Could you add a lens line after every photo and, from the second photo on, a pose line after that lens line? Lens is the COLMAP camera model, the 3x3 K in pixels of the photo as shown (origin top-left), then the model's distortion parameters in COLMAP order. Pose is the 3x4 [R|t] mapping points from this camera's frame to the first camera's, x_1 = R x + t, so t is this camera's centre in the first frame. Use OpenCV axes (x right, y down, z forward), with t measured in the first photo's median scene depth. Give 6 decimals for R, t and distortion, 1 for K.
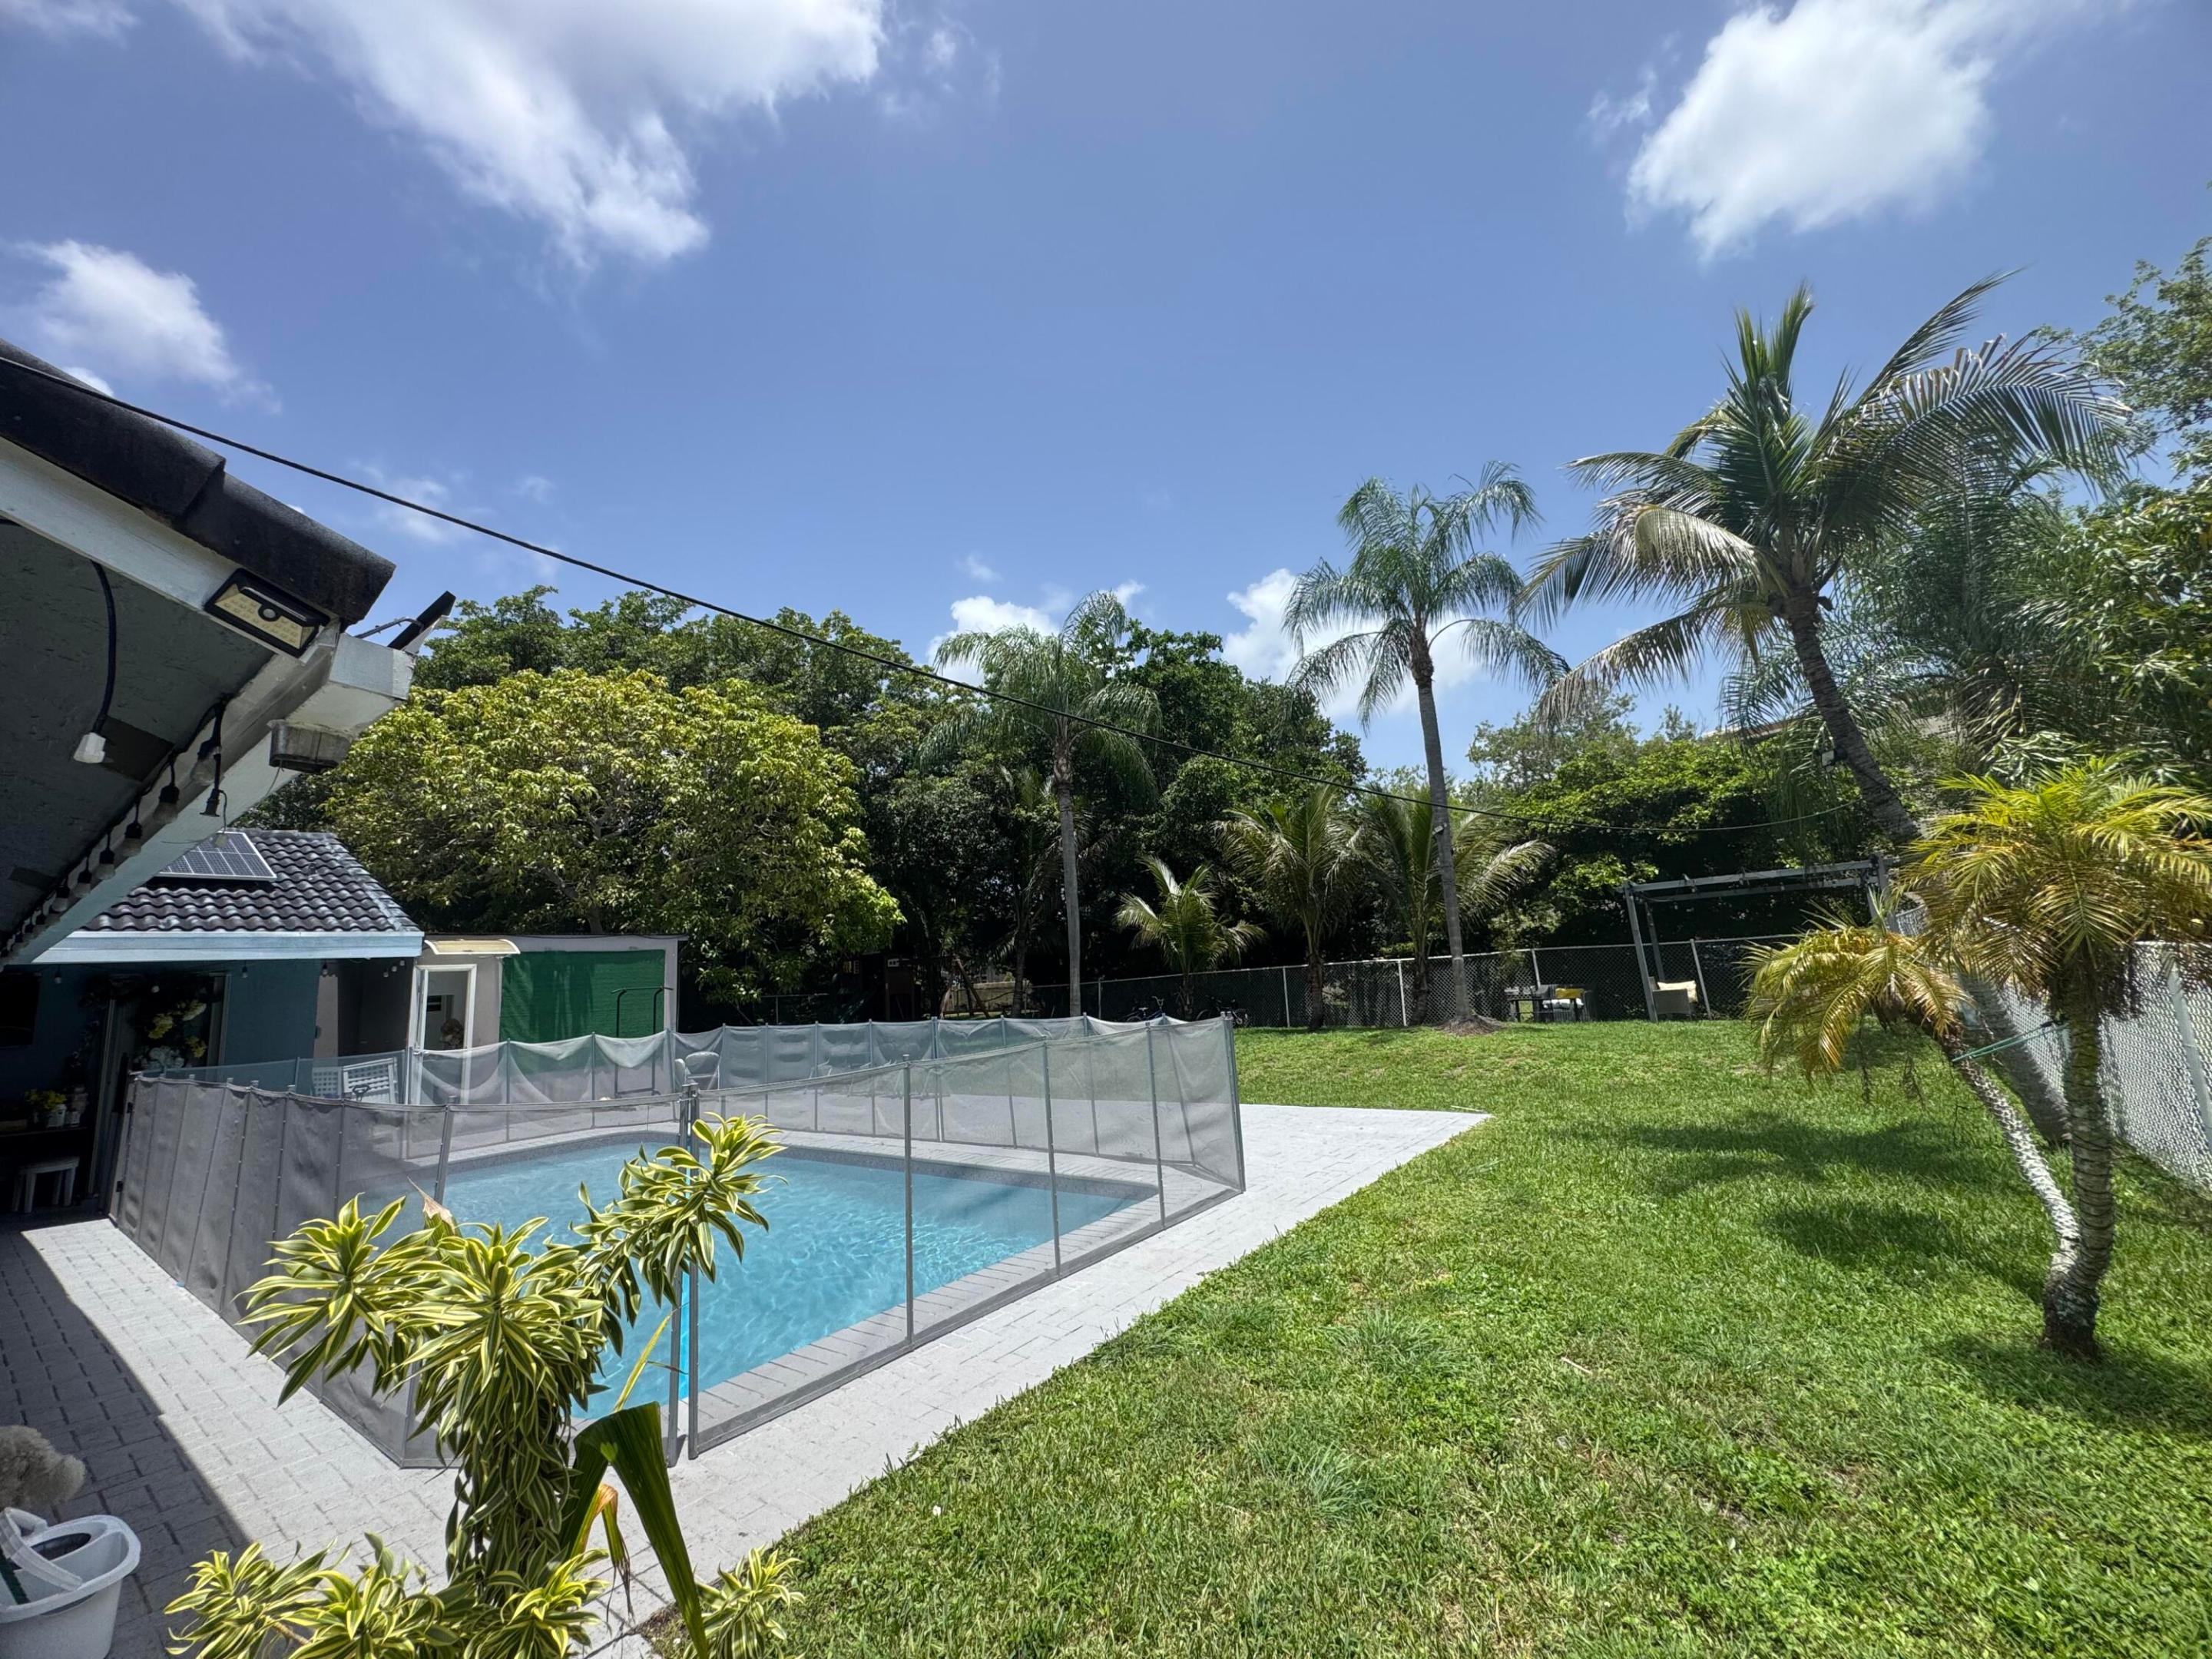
lens RADIAL K [[891.1, 0, 1105.1], [0, 891.1, 833.4], [0, 0, 1]] dist [0.001339, -0.000095]
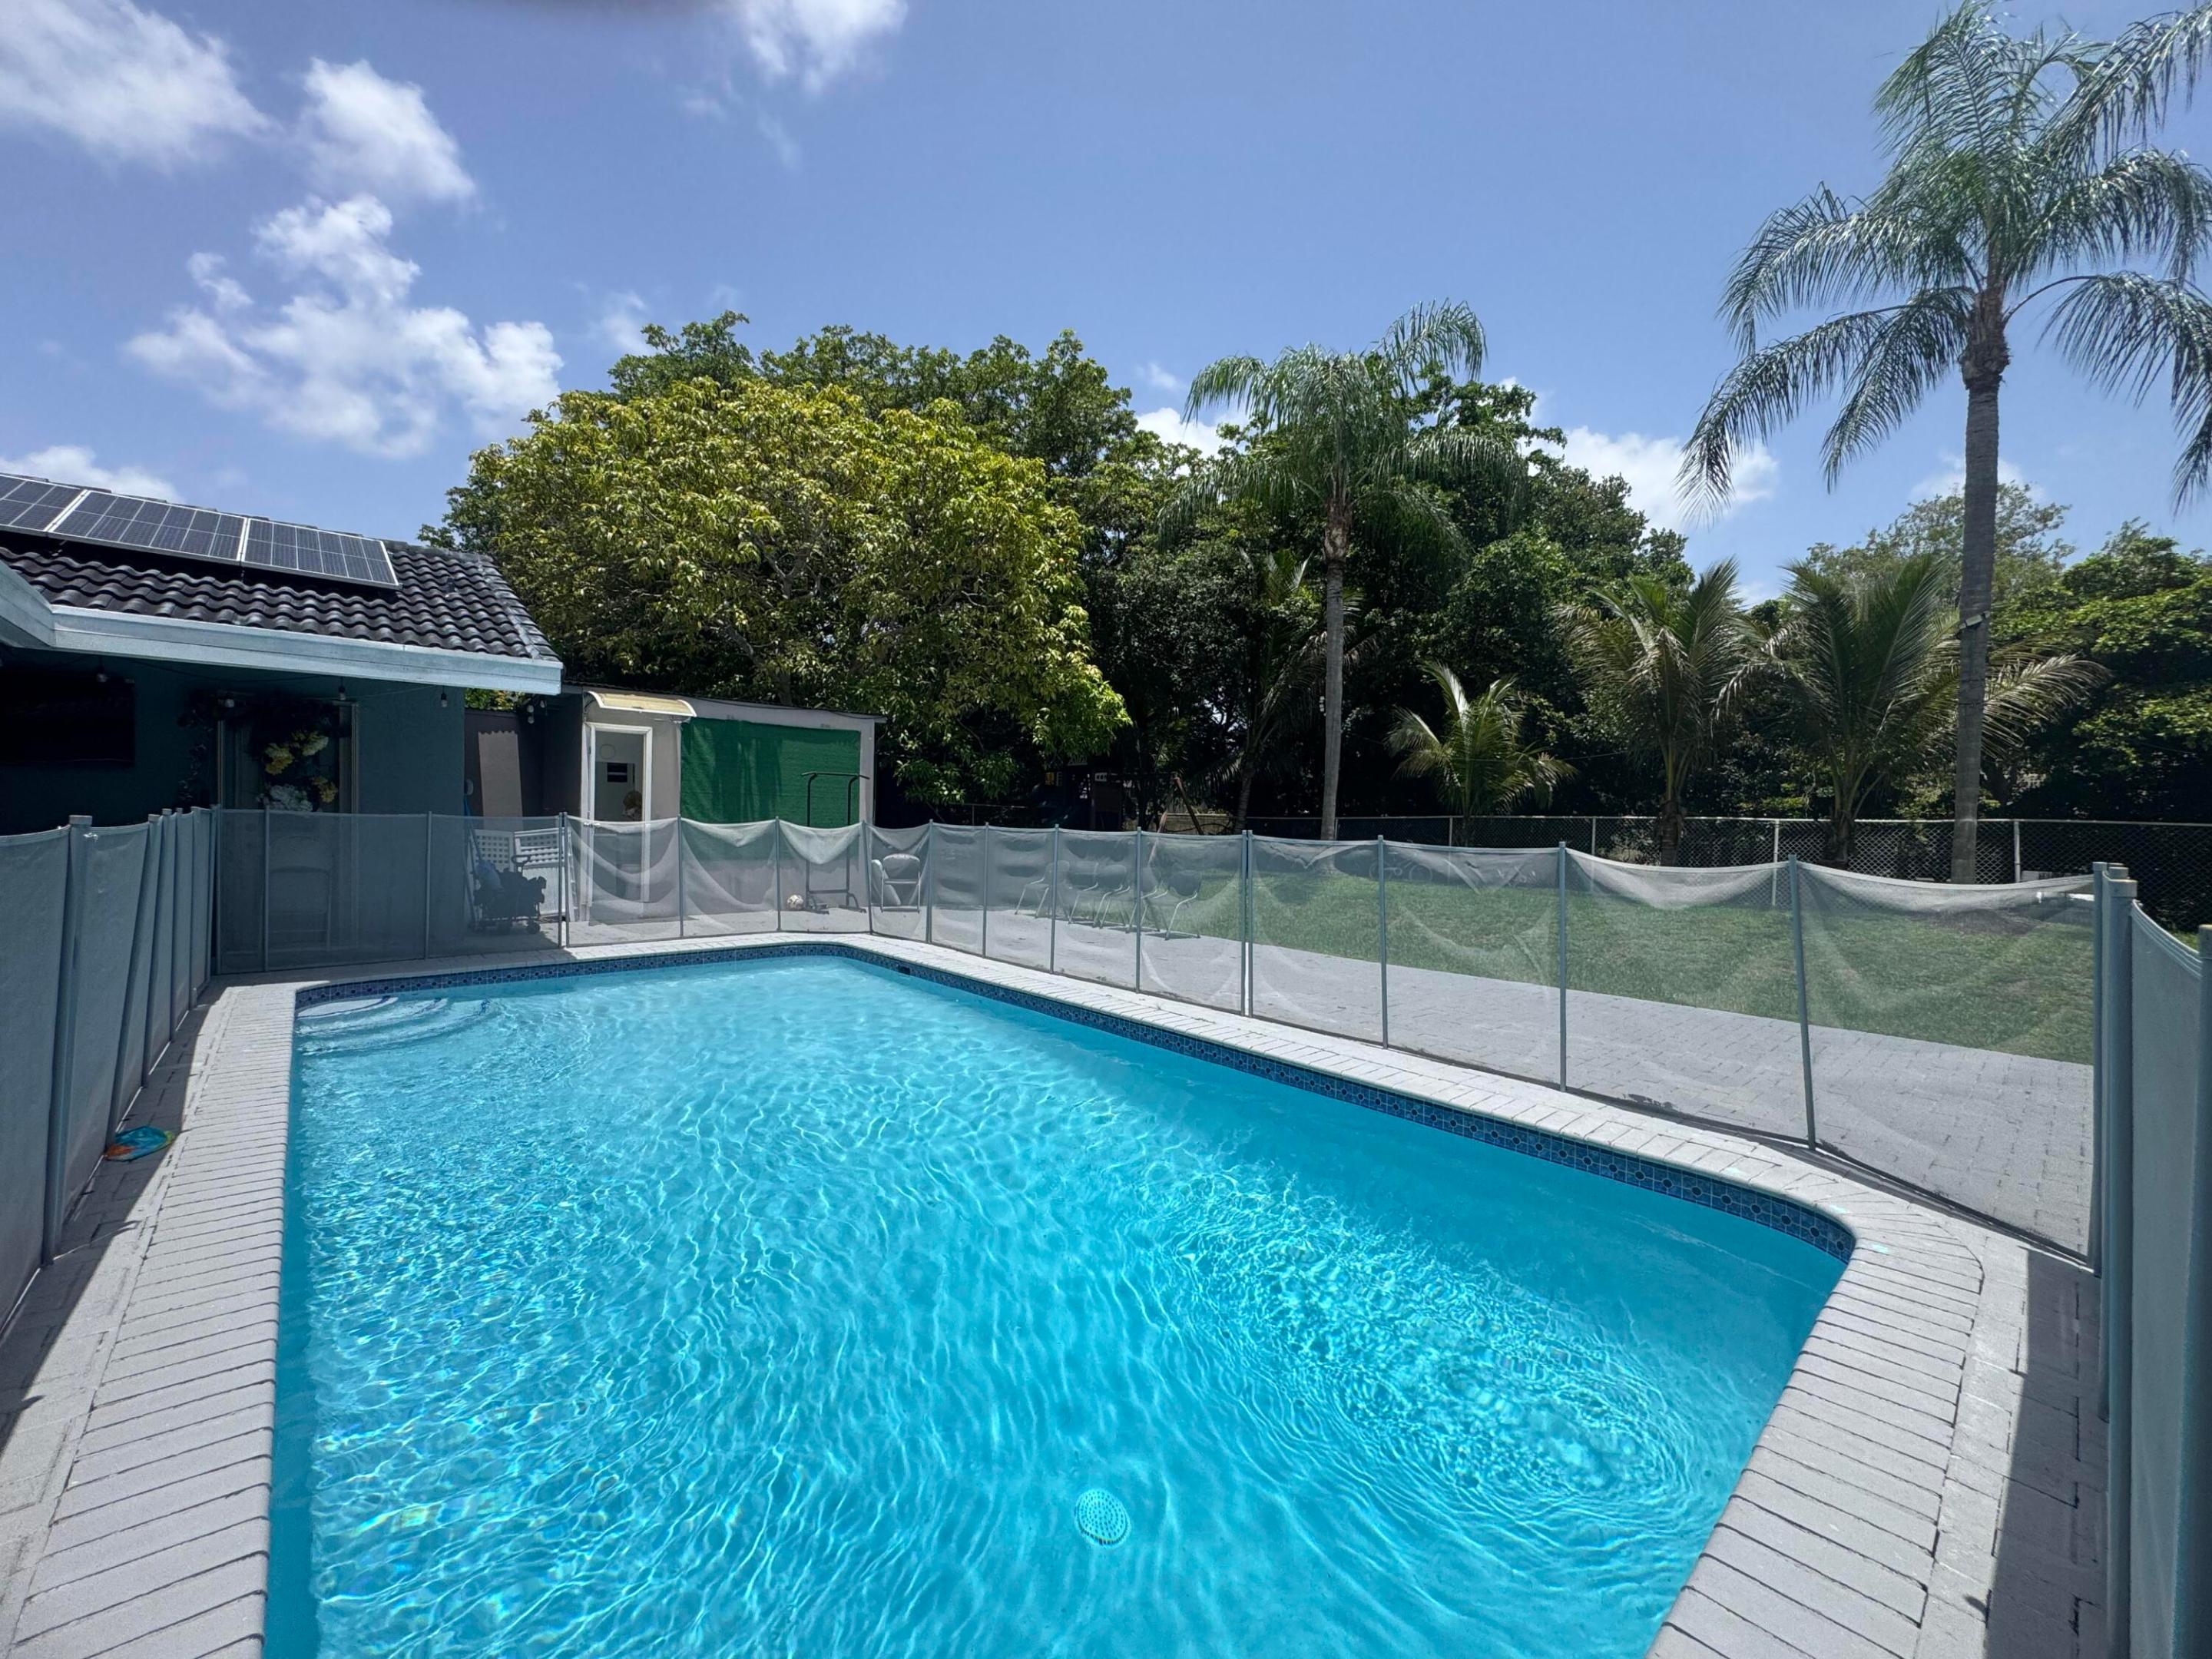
lens RADIAL K [[891.1, 0, 1115.7], [0, 891.1, 832.5], [0, 0, 1]] dist [0.001339, -0.000095]
pose [[0.981070, 0.086733, -0.173142, -0.100809], [-0.054291, 0.981425, 0.184002, 0.054780], [0.185885, -0.171119, 0.967556, 0.208510]]
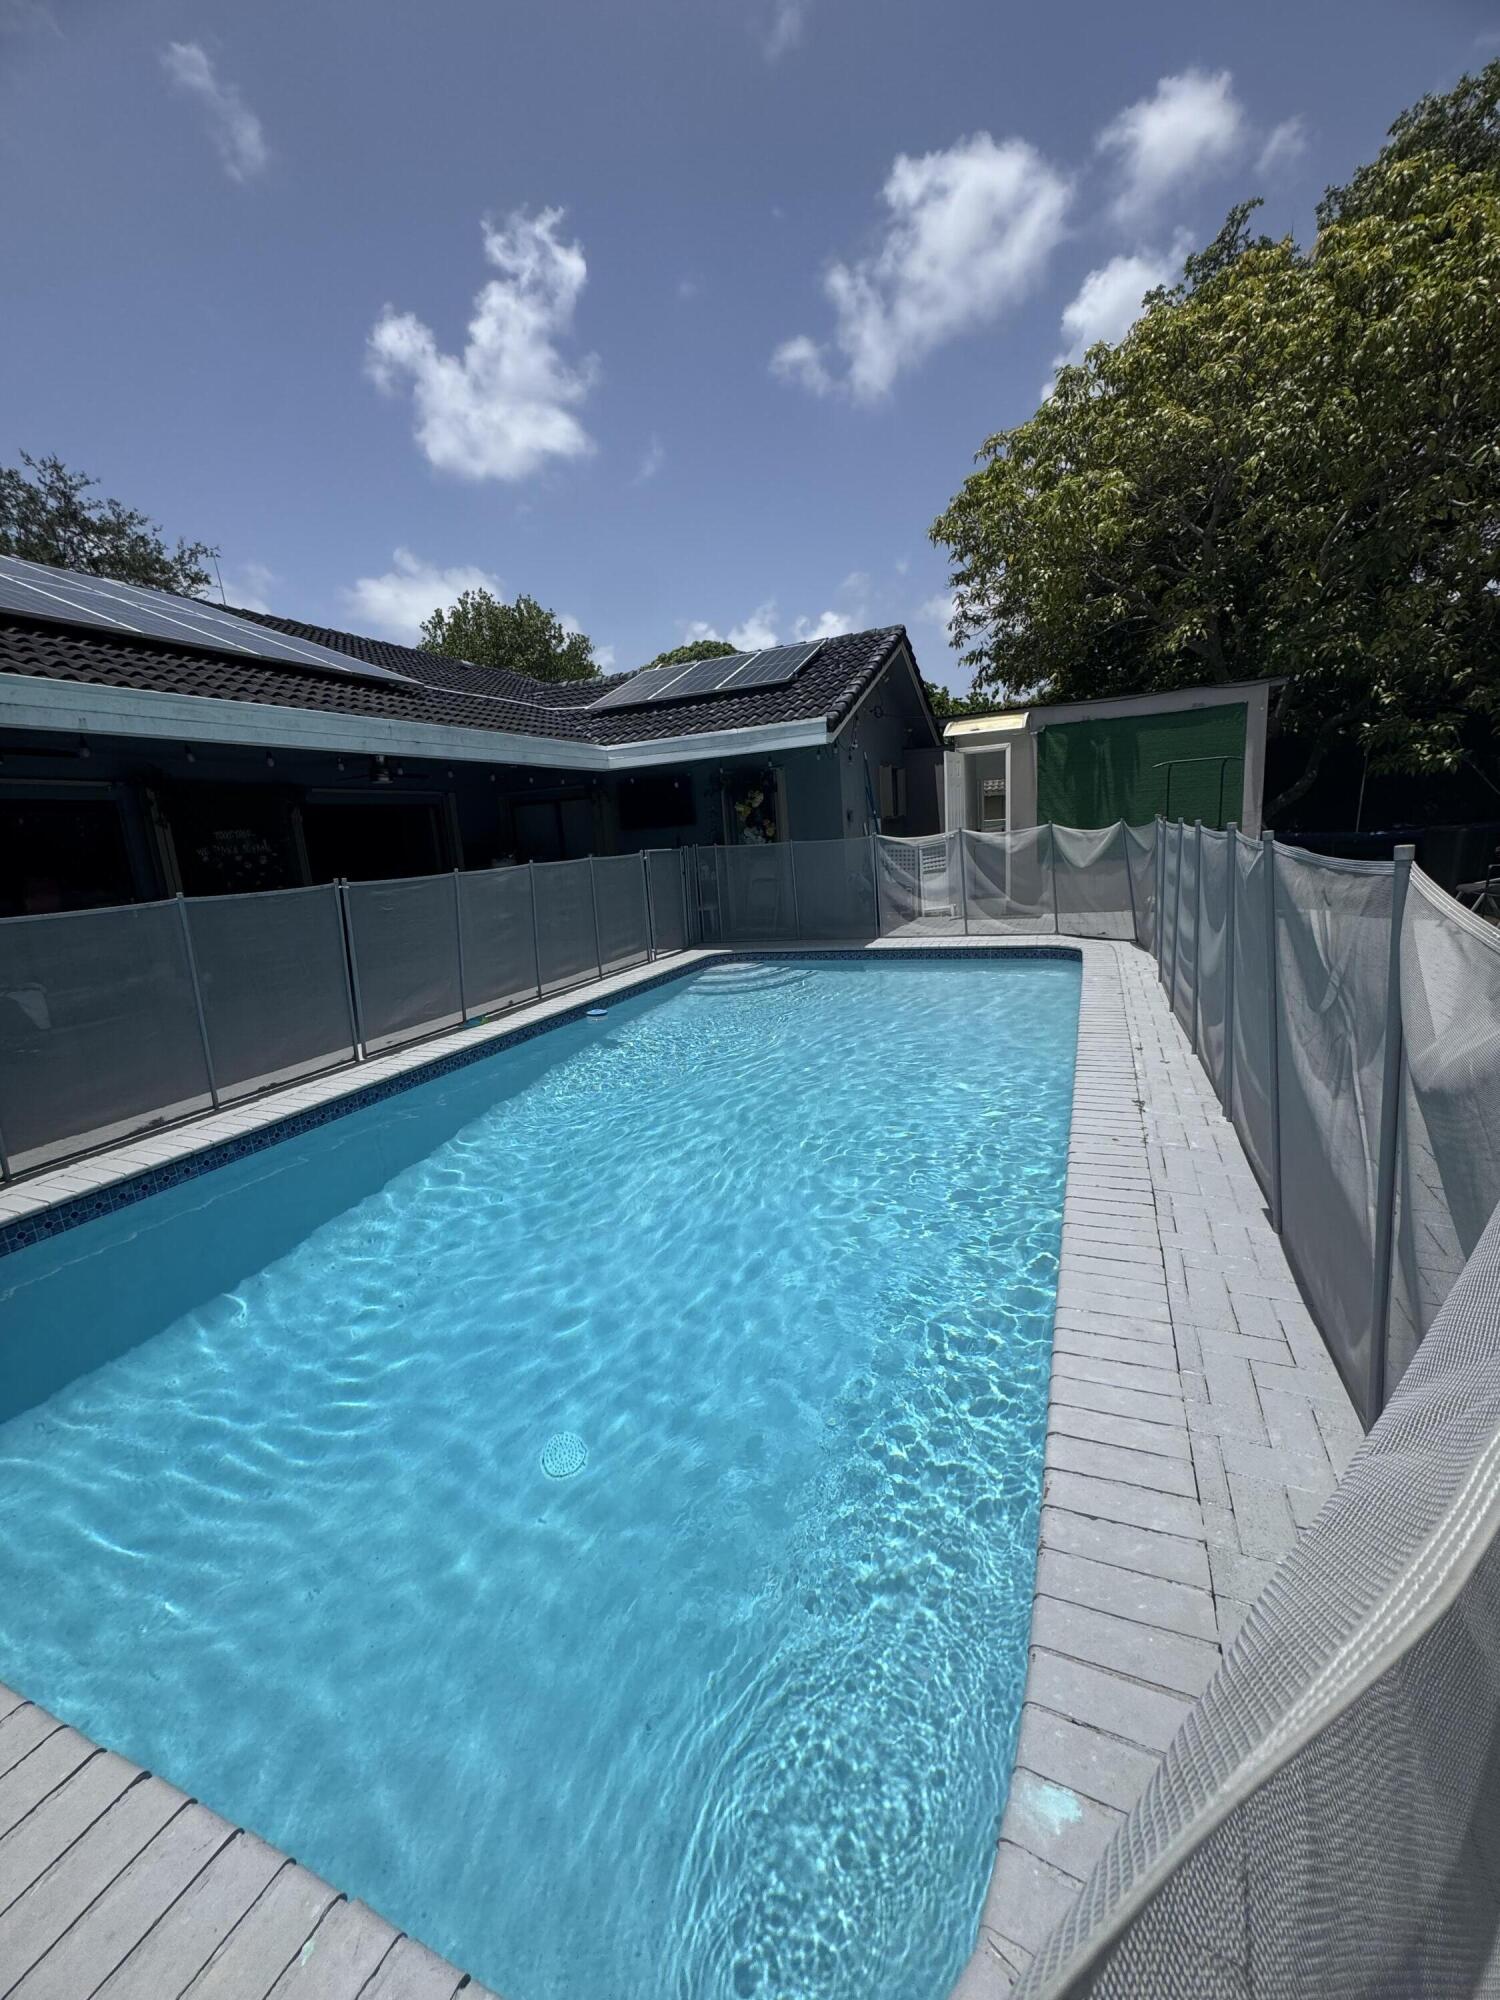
lens RADIAL K [[805.7, 0, 756.5], [0, 805.7, 1007.0], [0, 0, 1]] dist [0.001339, -0.000095]
pose [[0.244035, 0.246031, -0.938038, 0.076477], [0.209588, 0.931042, 0.298721, 0.080584], [0.946847, -0.269500, 0.175642, 0.439910]]
